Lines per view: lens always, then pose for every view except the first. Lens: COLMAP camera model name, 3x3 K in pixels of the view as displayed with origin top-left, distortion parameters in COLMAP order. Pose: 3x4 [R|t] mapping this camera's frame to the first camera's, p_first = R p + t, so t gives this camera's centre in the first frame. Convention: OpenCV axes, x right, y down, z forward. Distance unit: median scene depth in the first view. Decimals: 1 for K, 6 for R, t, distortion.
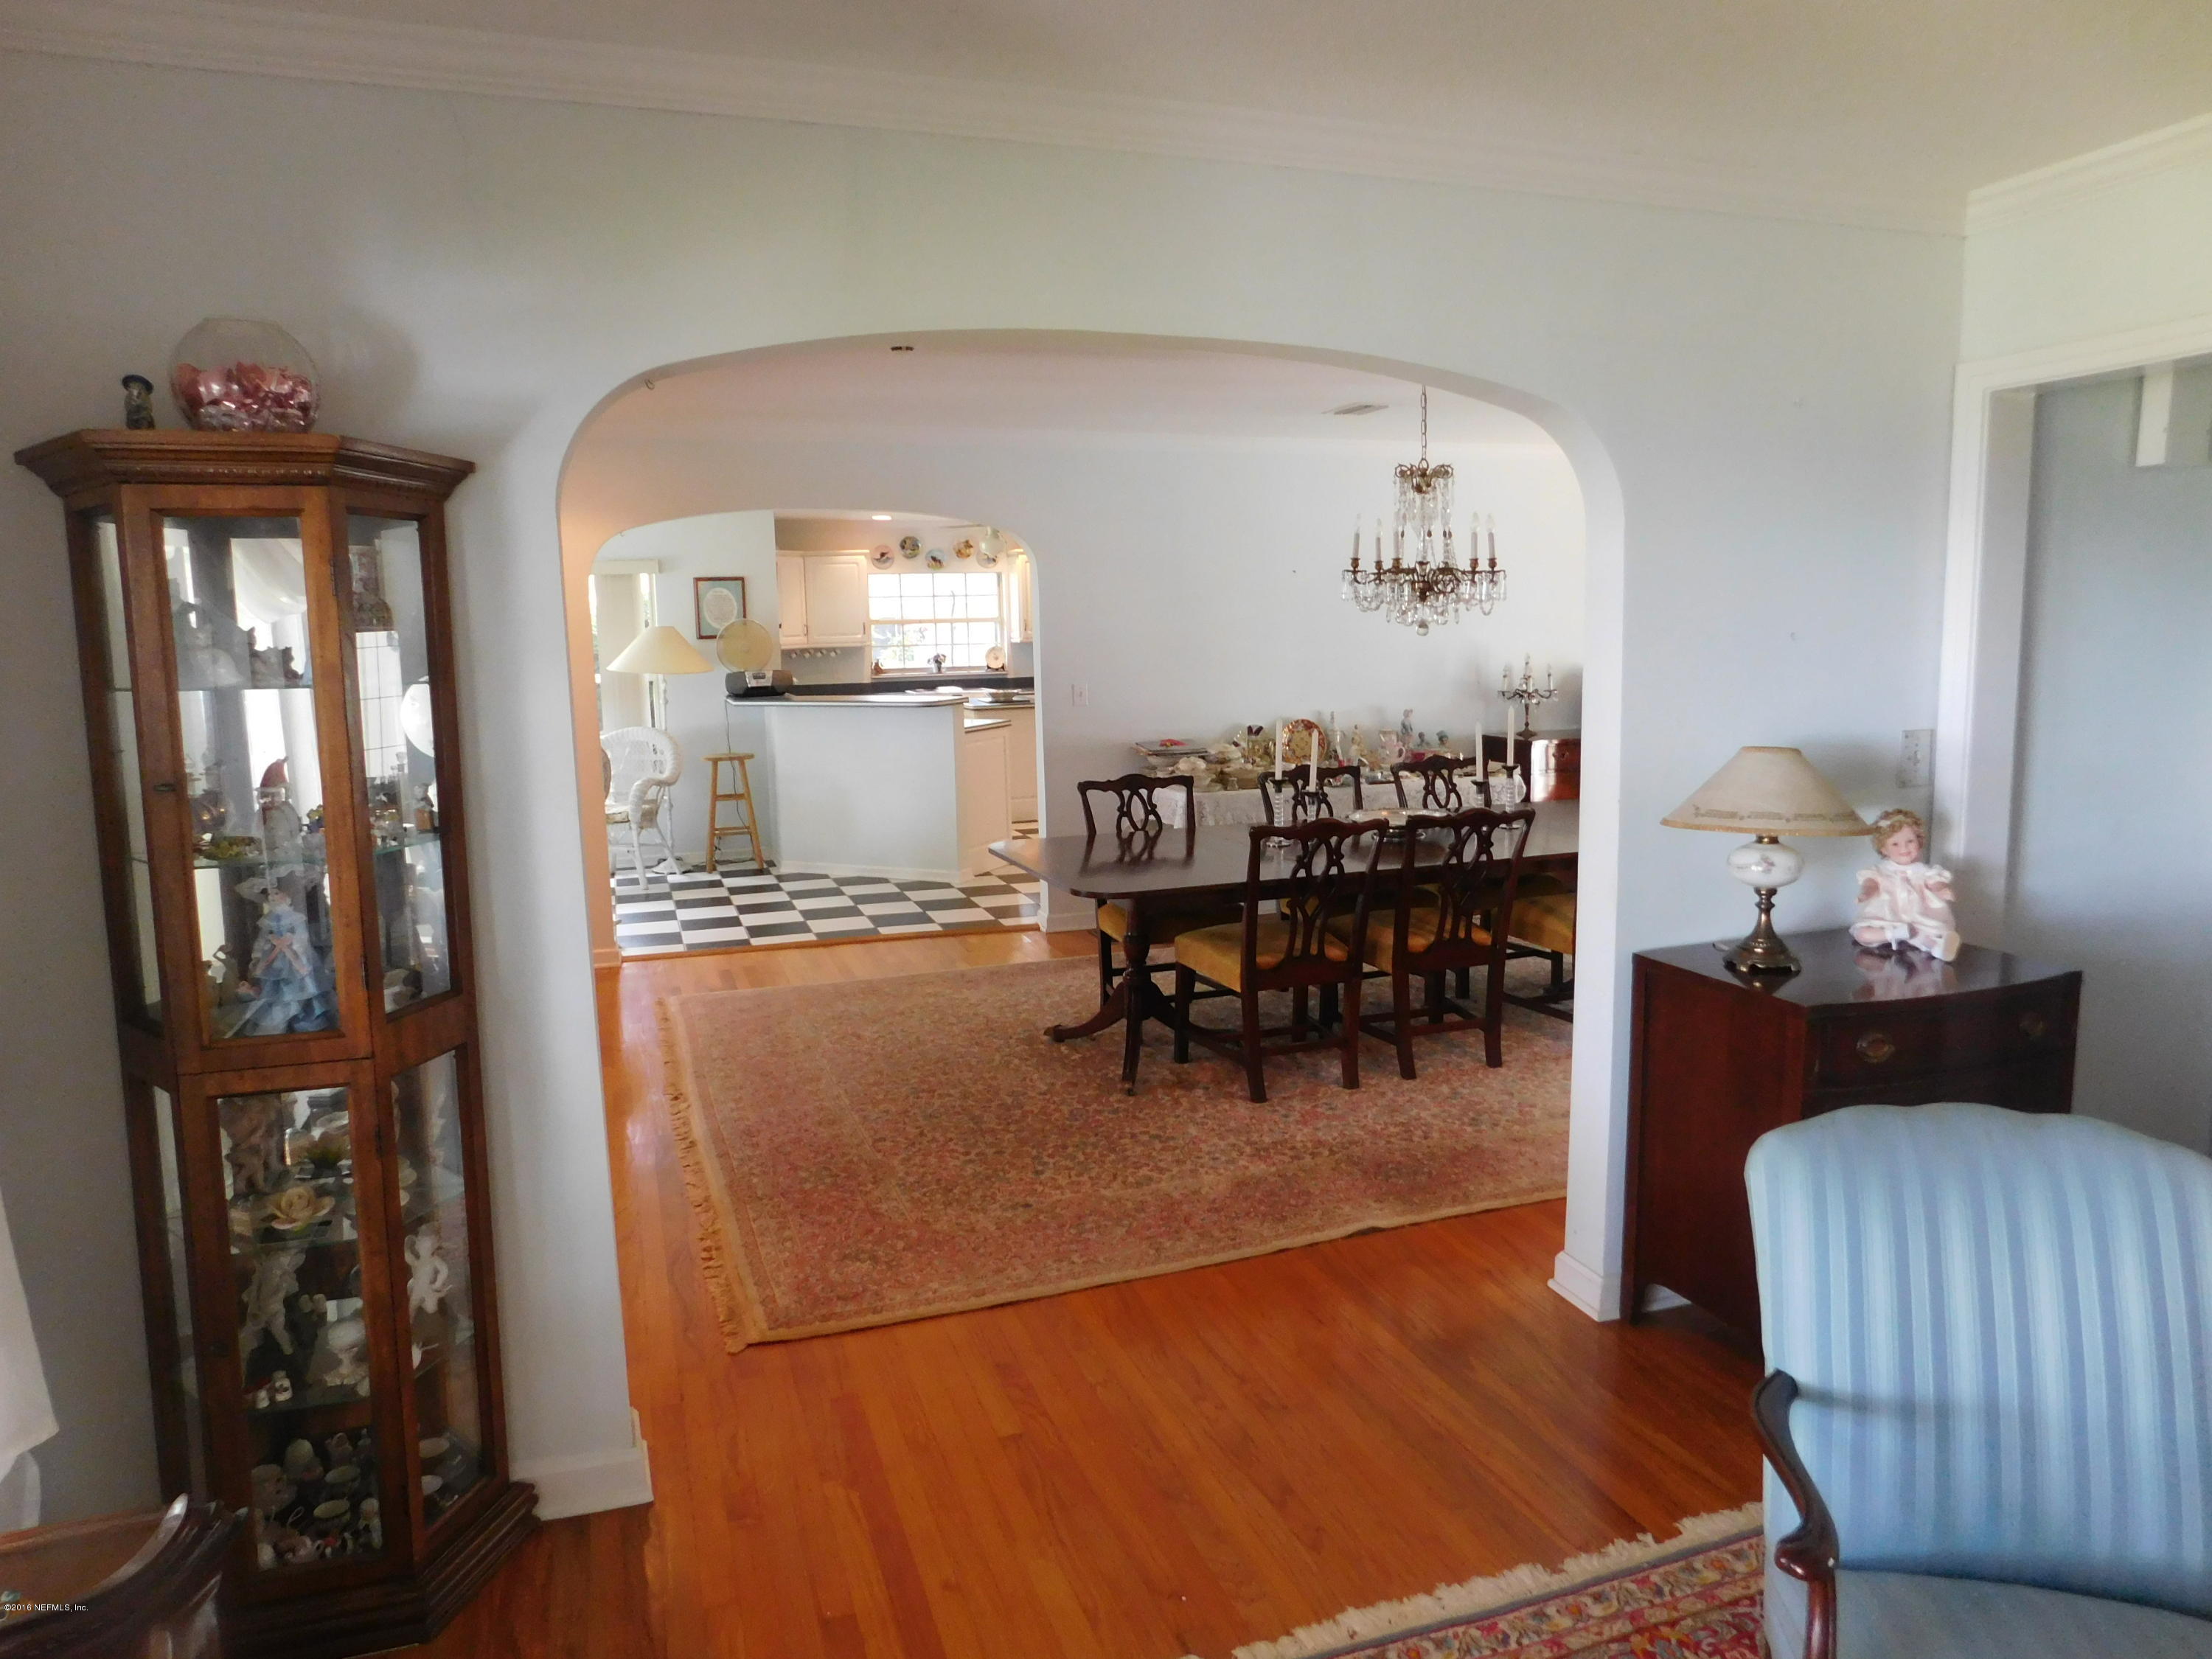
lens RADIAL K [[1456.5, 0, 1105.1], [0, 1456.5, 835.1], [0, 0, 1]] dist [-0.061943, 0.046968]
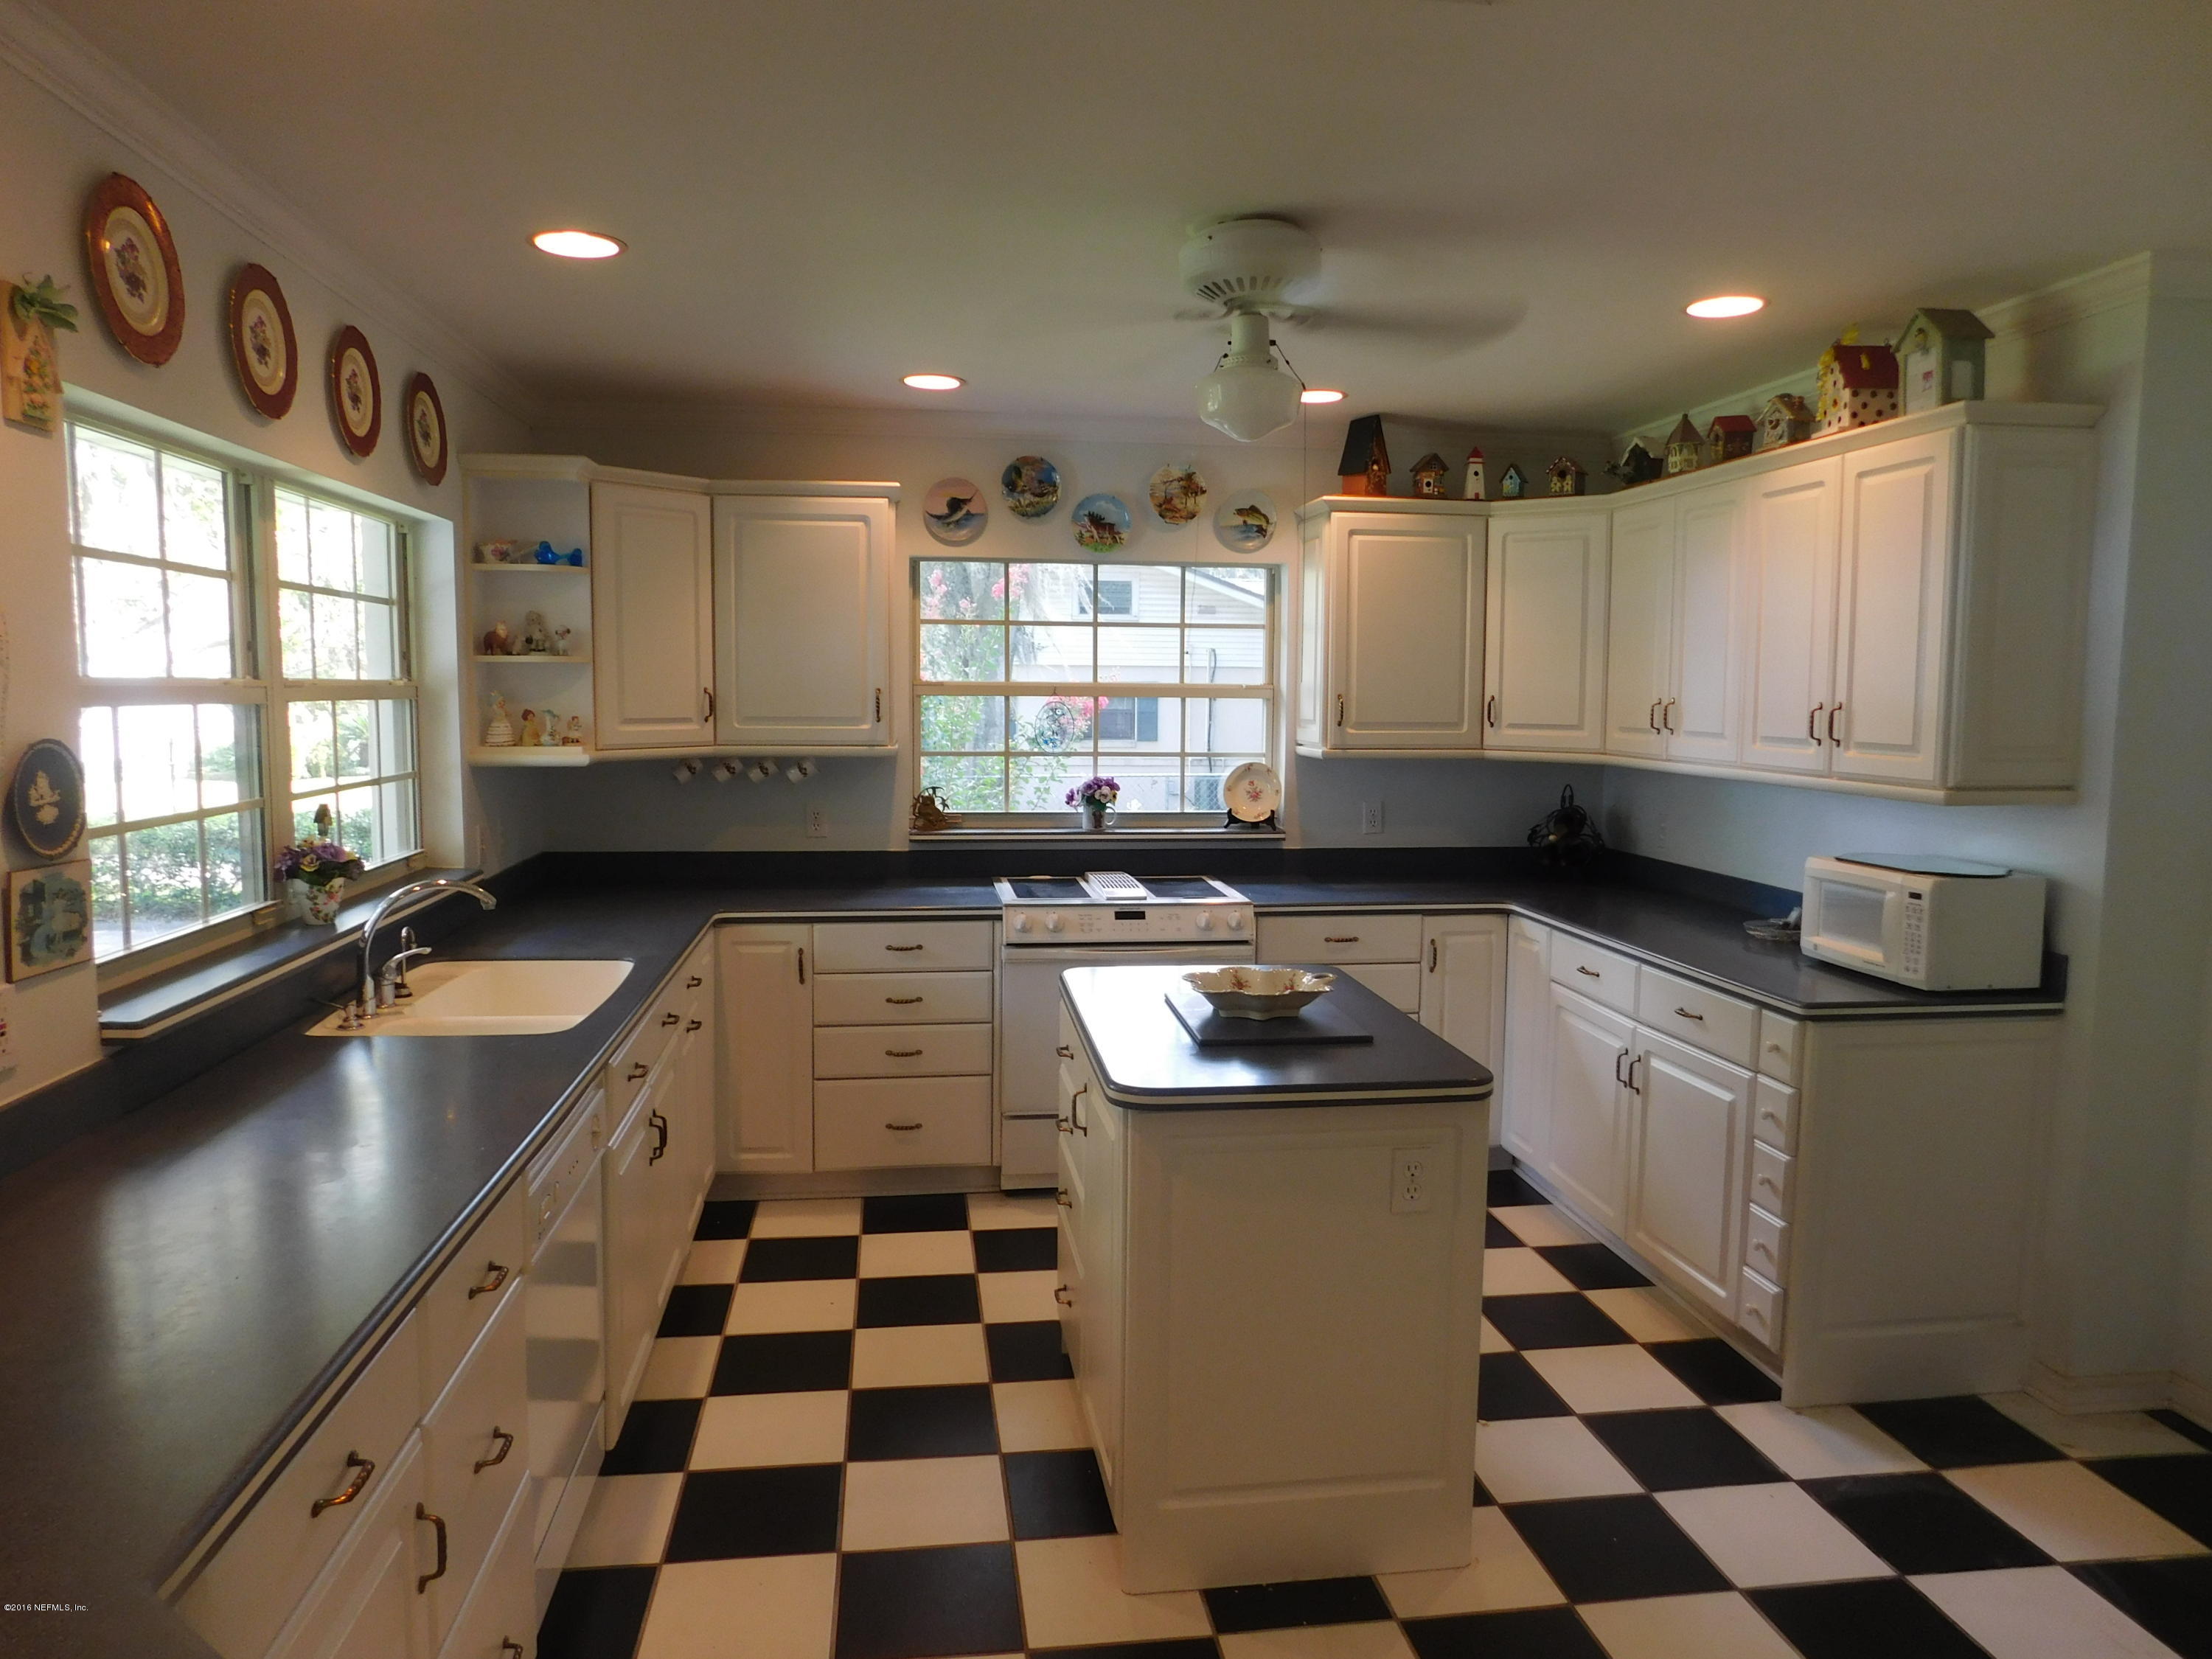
lens RADIAL K [[1456.5, 0, 1106.6], [0, 1456.5, 810.2], [0, 0, 1]] dist [-0.061943, 0.046968]
pose [[0.979903, 0.045787, -0.194149, -0.040448], [-0.055483, 0.997454, -0.044801, -0.100717], [0.191603, 0.054672, 0.979948, 0.643252]]
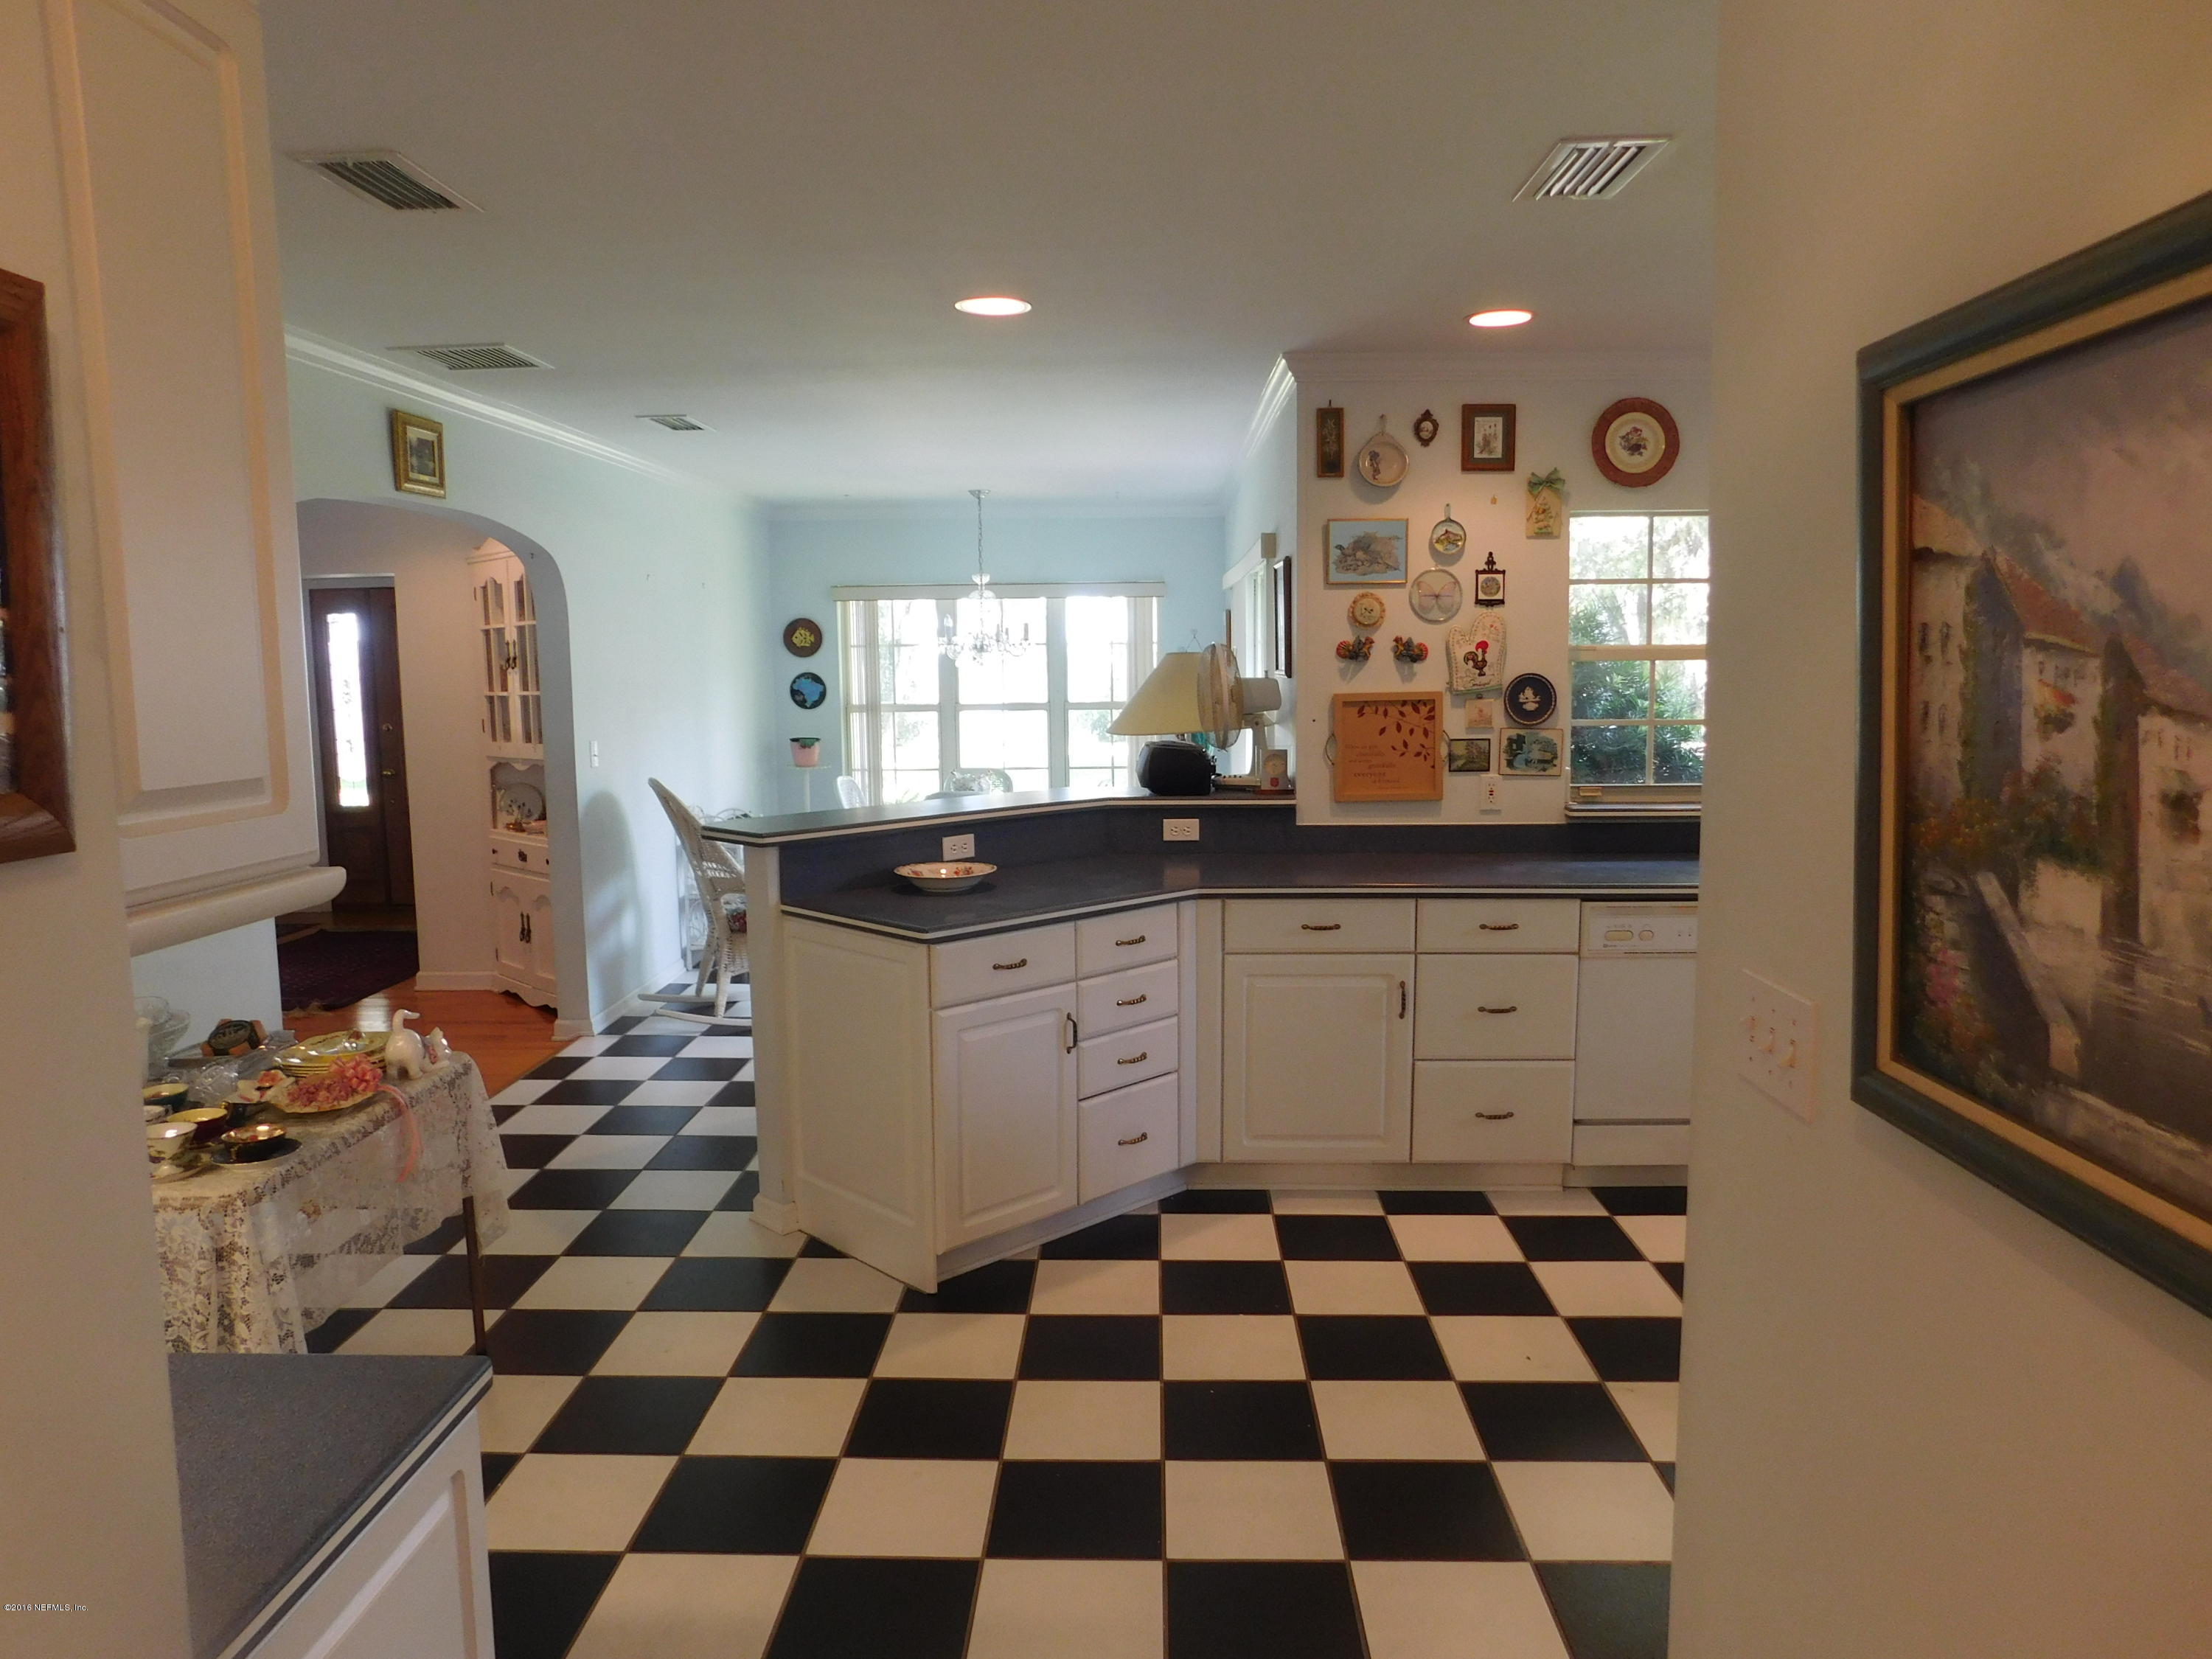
lens RADIAL K [[1456.5, 0, 1102.8], [0, 1456.5, 827.0], [0, 0, 1]] dist [-0.061943, 0.046968]
pose [[-0.356747, 0.135541, -0.924316, 0.178838], [-0.107798, 0.976837, 0.184848, -0.125125], [0.927961, 0.165583, -0.333873, 0.791204]]
